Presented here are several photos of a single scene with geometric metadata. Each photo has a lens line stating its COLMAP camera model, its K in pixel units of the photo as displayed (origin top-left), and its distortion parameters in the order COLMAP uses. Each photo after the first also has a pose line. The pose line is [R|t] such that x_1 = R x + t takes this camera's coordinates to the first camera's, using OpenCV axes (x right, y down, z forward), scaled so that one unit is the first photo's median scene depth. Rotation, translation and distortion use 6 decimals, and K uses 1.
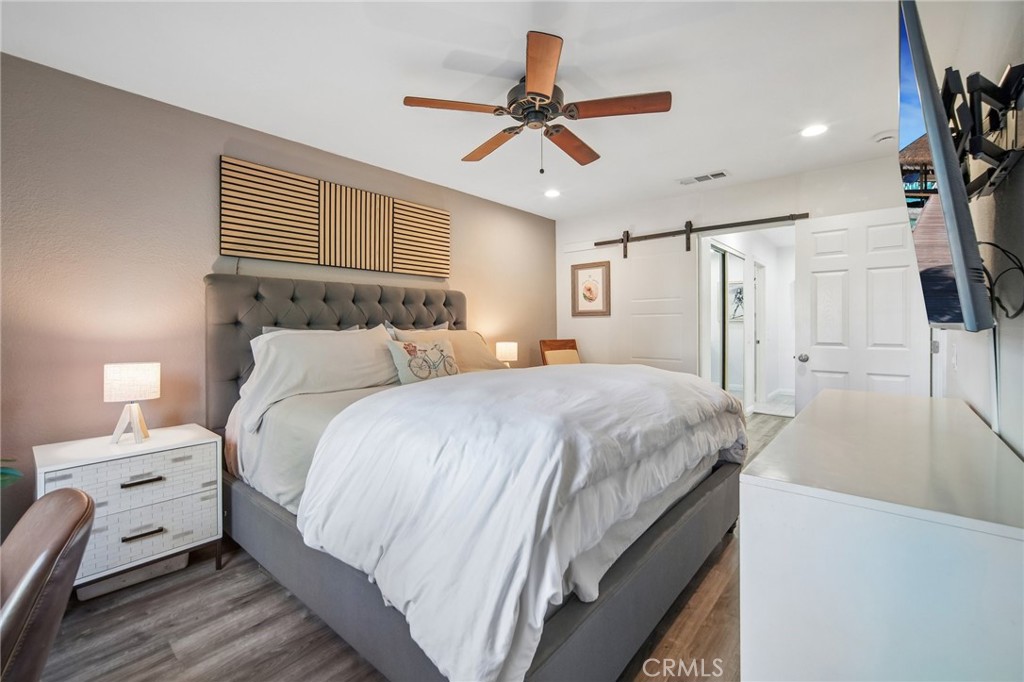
lens RADIAL K [[449.2, 0, 510.0], [0, 449.2, 327.9], [0, 0, 1]] dist [-0.020228, 0.009686]
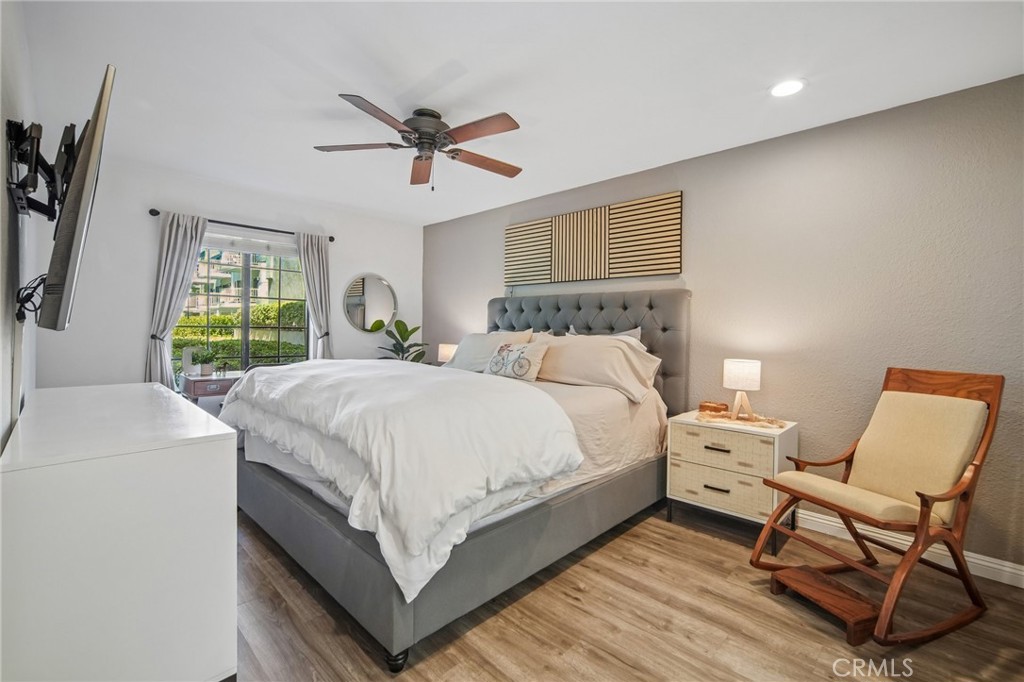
lens RADIAL K [[449.2, 0, 510.0], [0, 449.2, 327.9], [0, 0, 1]] dist [-0.020228, 0.009686]
pose [[-0.071881, 0.008304, -0.997379, 0.796304], [-0.013767, 0.999862, 0.009317, -0.017269], [0.997318, 0.014400, -0.071757, 0.871558]]
